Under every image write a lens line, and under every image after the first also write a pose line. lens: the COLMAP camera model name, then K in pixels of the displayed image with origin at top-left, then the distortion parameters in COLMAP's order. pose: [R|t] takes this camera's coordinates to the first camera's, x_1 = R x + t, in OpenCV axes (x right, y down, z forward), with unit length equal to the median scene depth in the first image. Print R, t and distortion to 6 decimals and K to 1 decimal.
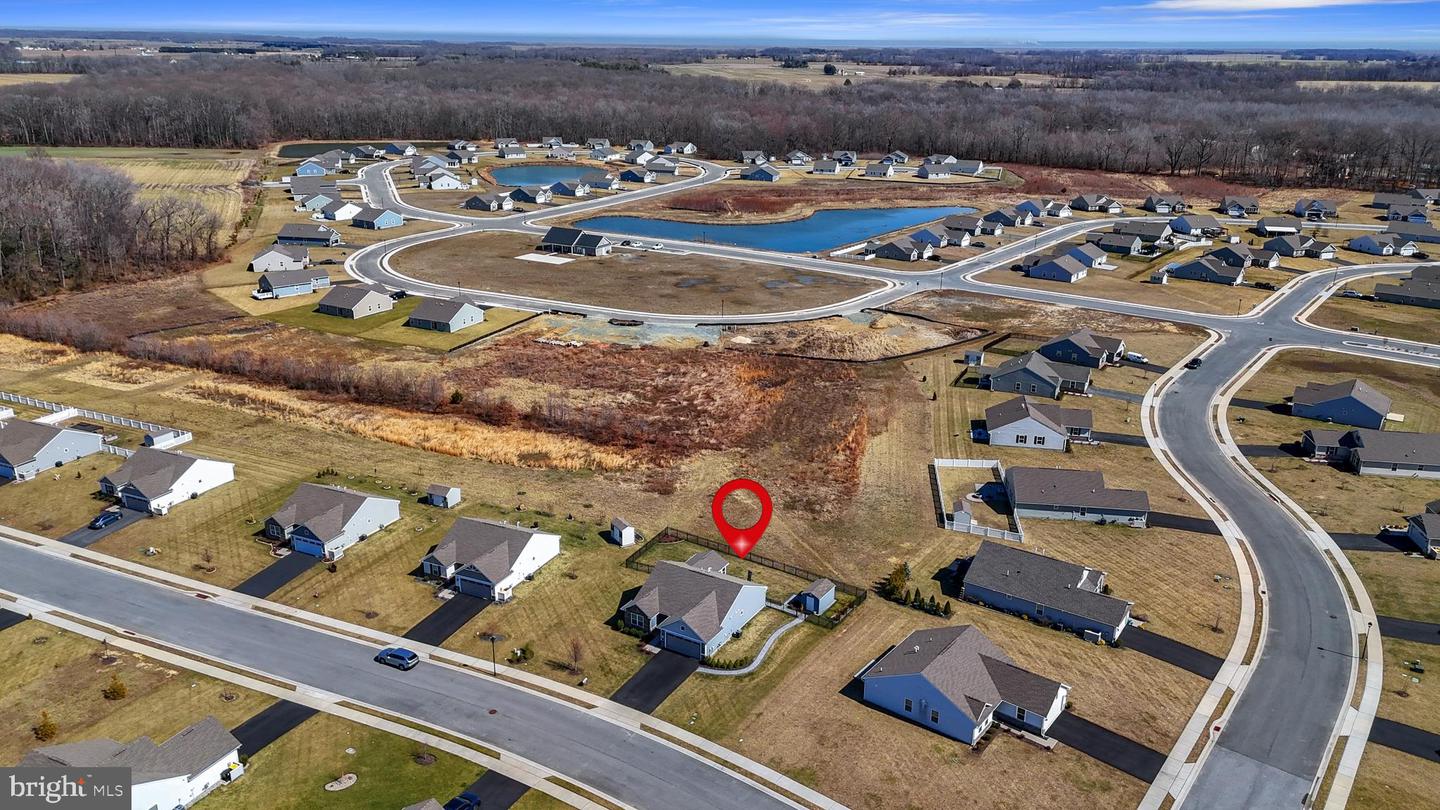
lens RADIAL K [[1055.3, 0, 720.0], [0, 1055.3, 405.0], [0, 0, 1]] dist [0.077631, -0.065552]
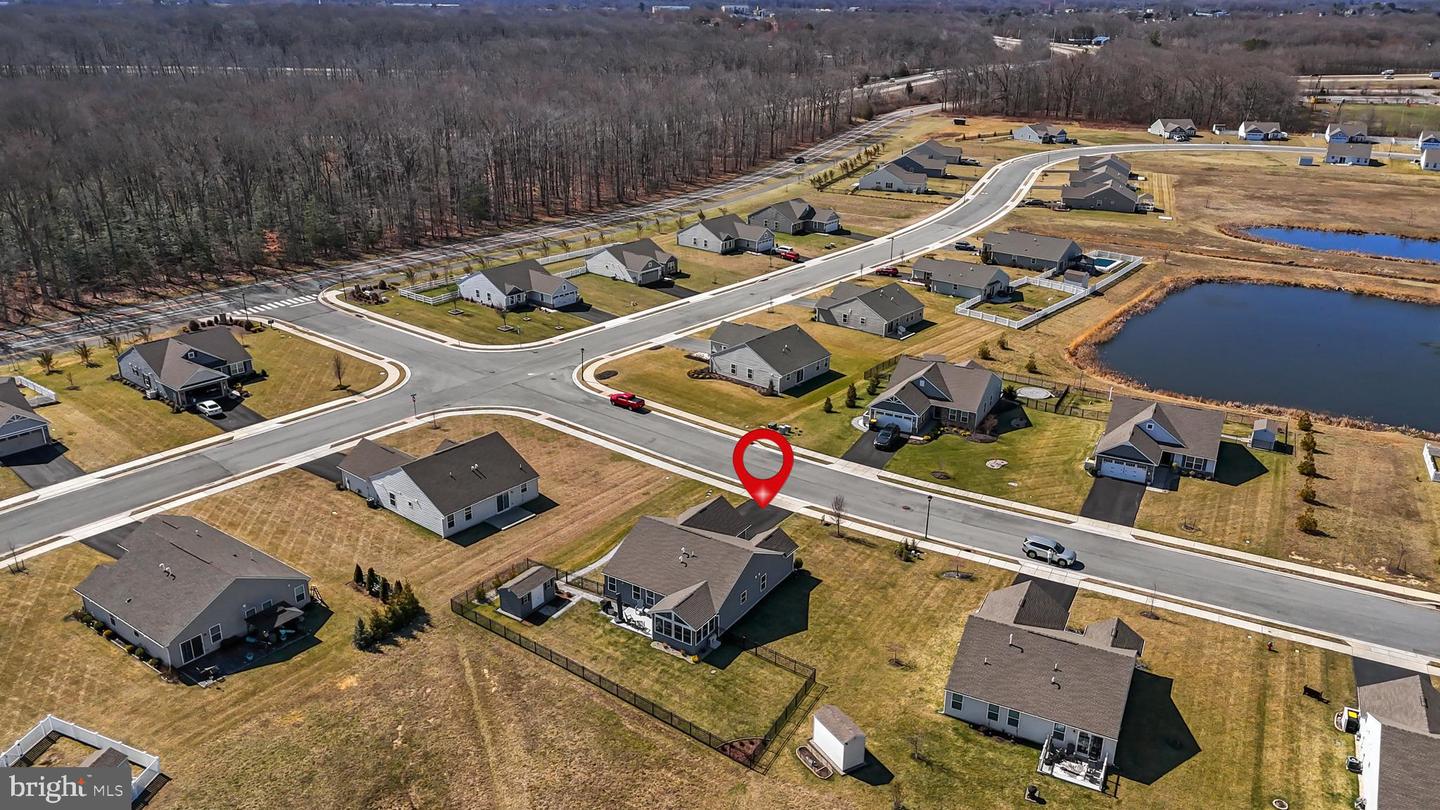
lens RADIAL K [[1051.9, 0, 720.0], [0, 1051.9, 405.0], [0, 0, 1]] dist [0.119855, -0.160094]
pose [[-0.999177, -0.032031, 0.024878, -0.046827], [-0.008122, 0.759013, 0.651025, -0.358228], [-0.039736, 0.650287, -0.758649, 1.388614]]
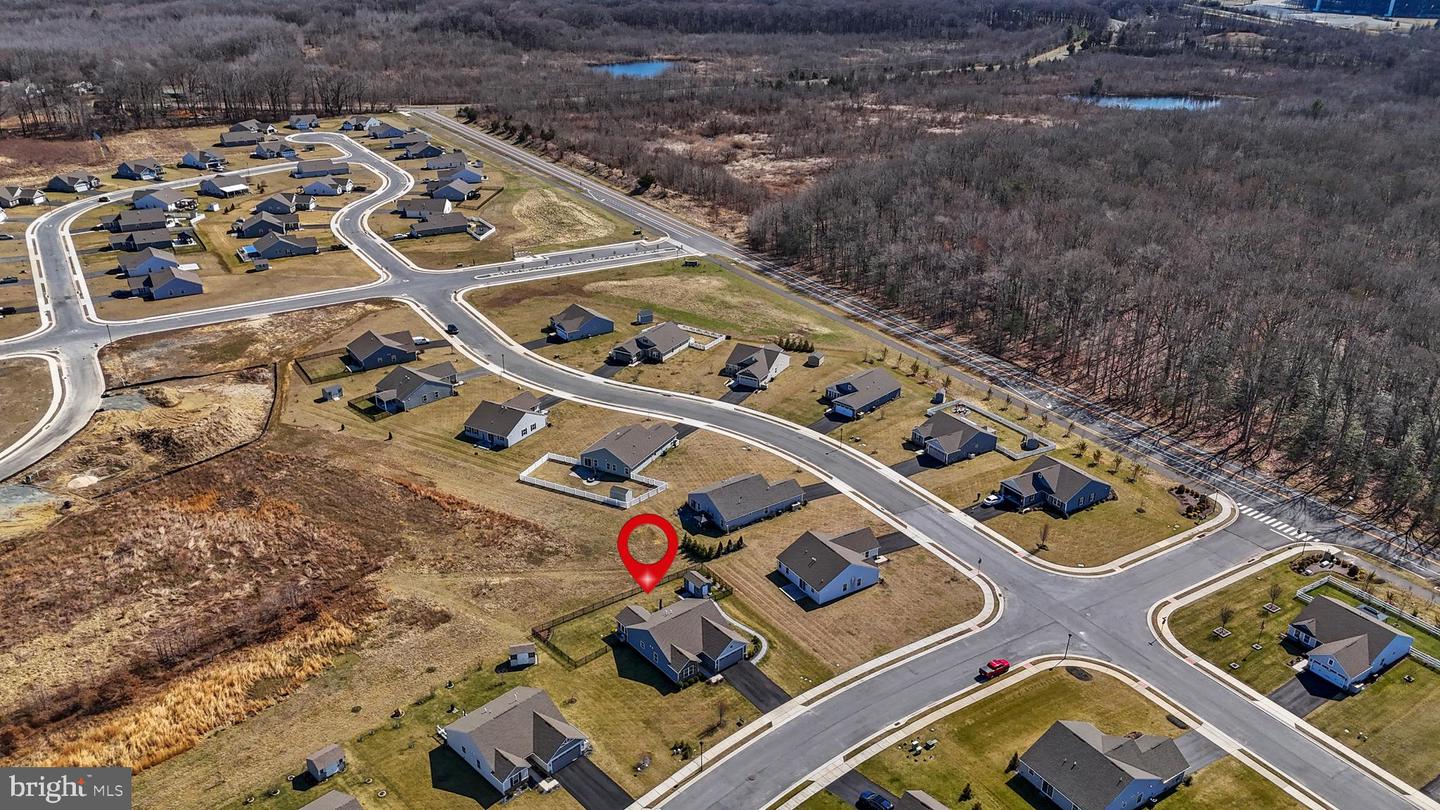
lens RADIAL K [[1055.3, 0, 720.0], [0, 1055.3, 405.0], [0, 0, 1]] dist [0.077631, -0.065552]
pose [[0.340131, -0.392173, 0.854699, -0.907510], [0.295849, 0.907364, 0.298604, -0.396332], [-0.892628, 0.151297, 0.424647, 0.358919]]
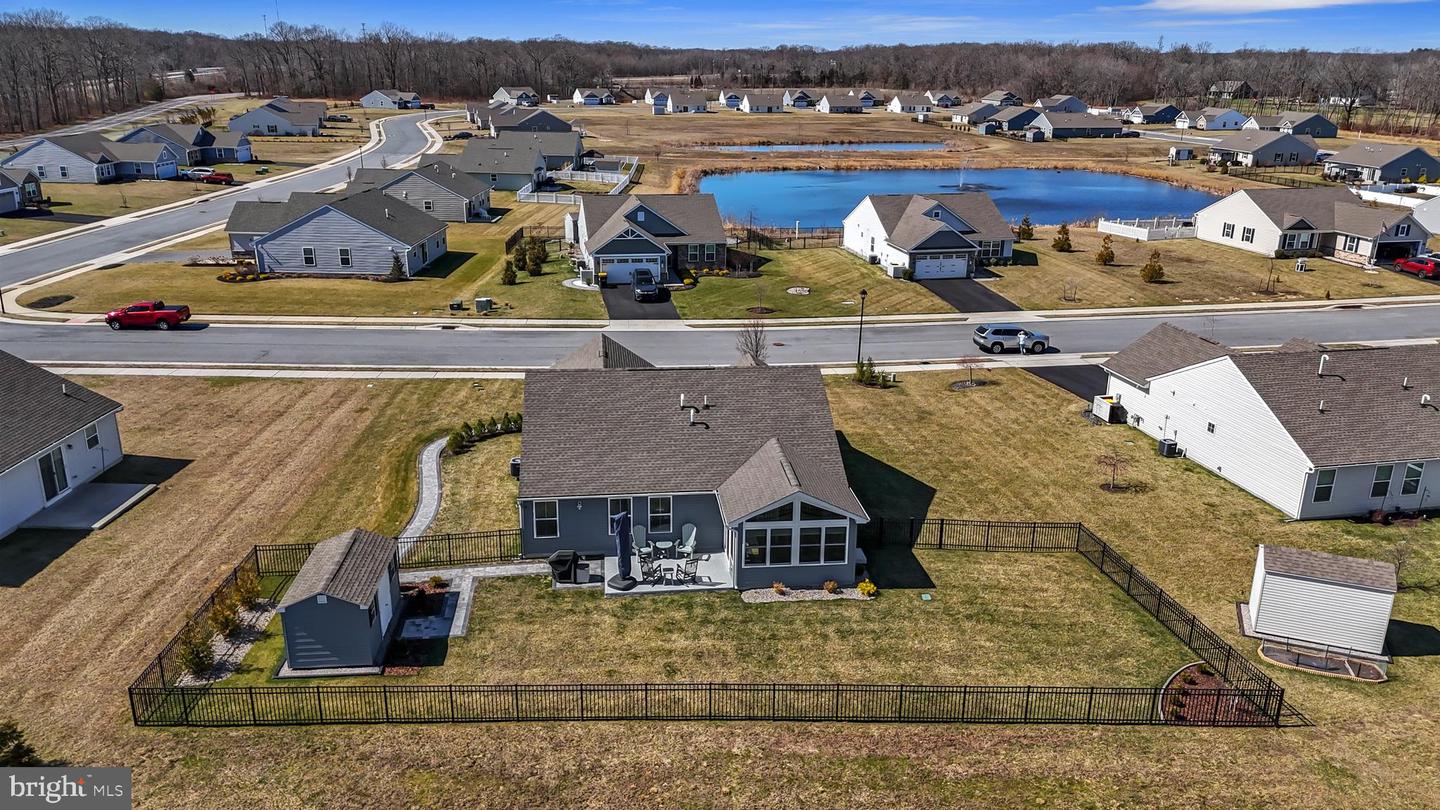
lens RADIAL K [[1055.3, 0, 720.0], [0, 1055.3, 405.0], [0, 0, 1]] dist [0.077631, -0.065552]
pose [[-0.799346, 0.168725, -0.576695, 0.154304], [-0.216825, 0.814104, 0.538722, -0.014923], [0.560386, 0.555667, -0.614167, 1.132826]]
